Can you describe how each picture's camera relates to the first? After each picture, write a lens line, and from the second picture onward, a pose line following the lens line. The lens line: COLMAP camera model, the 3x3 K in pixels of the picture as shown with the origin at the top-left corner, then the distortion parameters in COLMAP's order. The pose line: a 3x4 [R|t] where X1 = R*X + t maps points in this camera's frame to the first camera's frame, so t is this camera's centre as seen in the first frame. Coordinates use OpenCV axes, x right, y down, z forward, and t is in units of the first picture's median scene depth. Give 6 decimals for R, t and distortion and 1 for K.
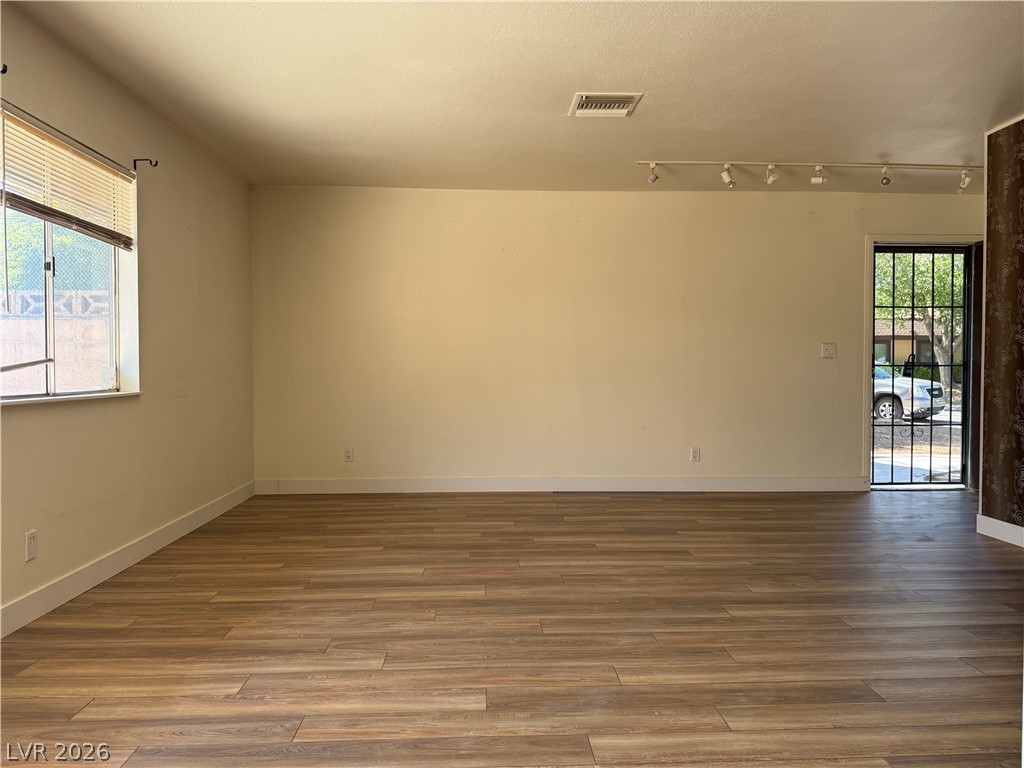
lens RADIAL K [[721.2, 0, 514.0], [0, 721.2, 381.8], [0, 0, 1]] dist [0.070014, -0.091347]
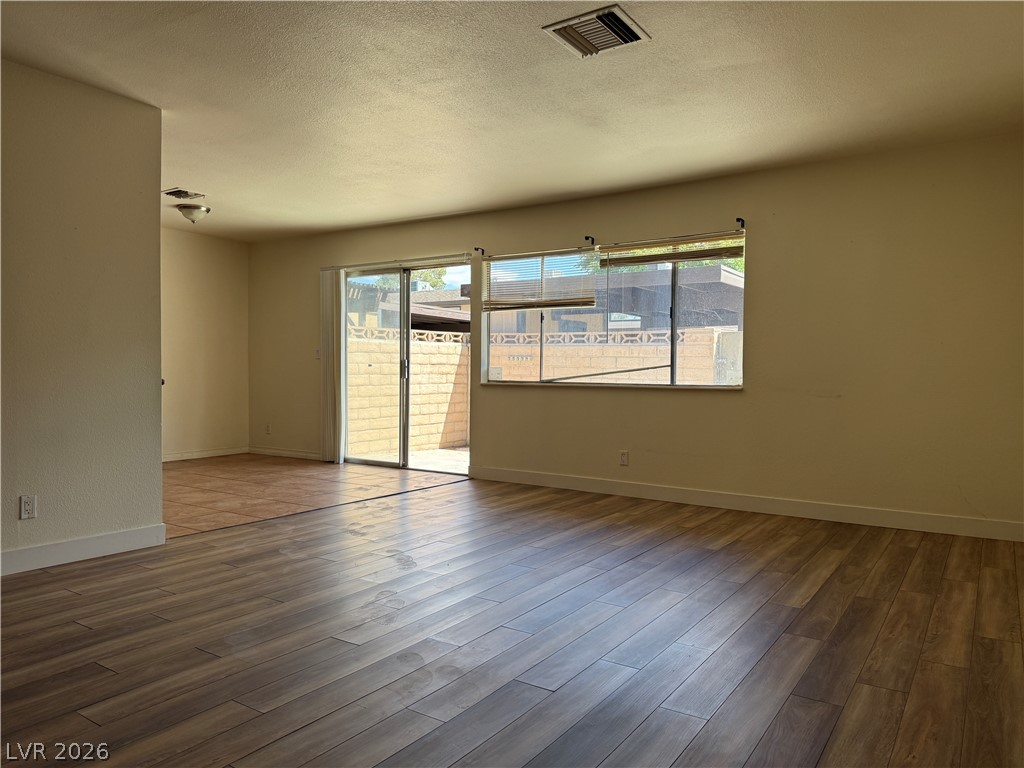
lens RADIAL K [[721.2, 0, 512.8], [0, 721.2, 380.3], [0, 0, 1]] dist [0.070014, -0.091347]
pose [[-0.594762, 0.006994, -0.803872, 0.956379], [-0.024650, 0.999333, 0.026933, -0.030305], [0.803524, 0.035834, -0.594193, 1.655237]]
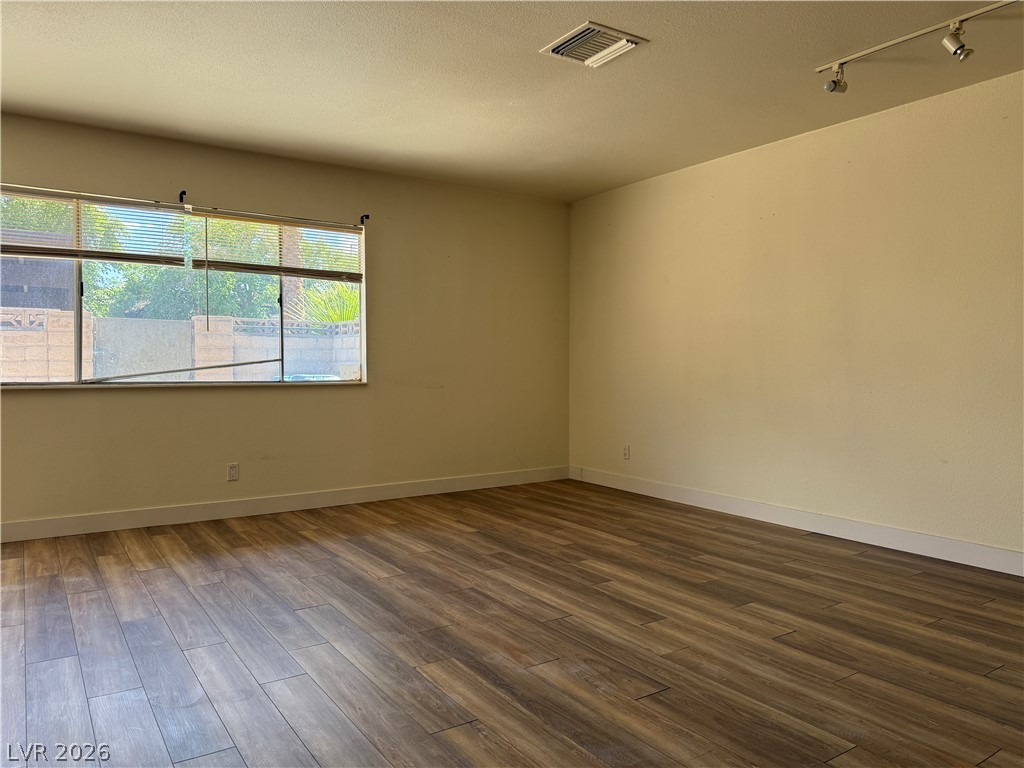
lens RADIAL K [[721.2, 0, 509.9], [0, 721.2, 381.6], [0, 0, 1]] dist [0.070014, -0.091347]
pose [[0.519930, 0.021636, -0.853935, 0.925675], [-0.020535, 0.999707, 0.012826, -0.012116], [0.853962, 0.010867, 0.520222, 0.580892]]
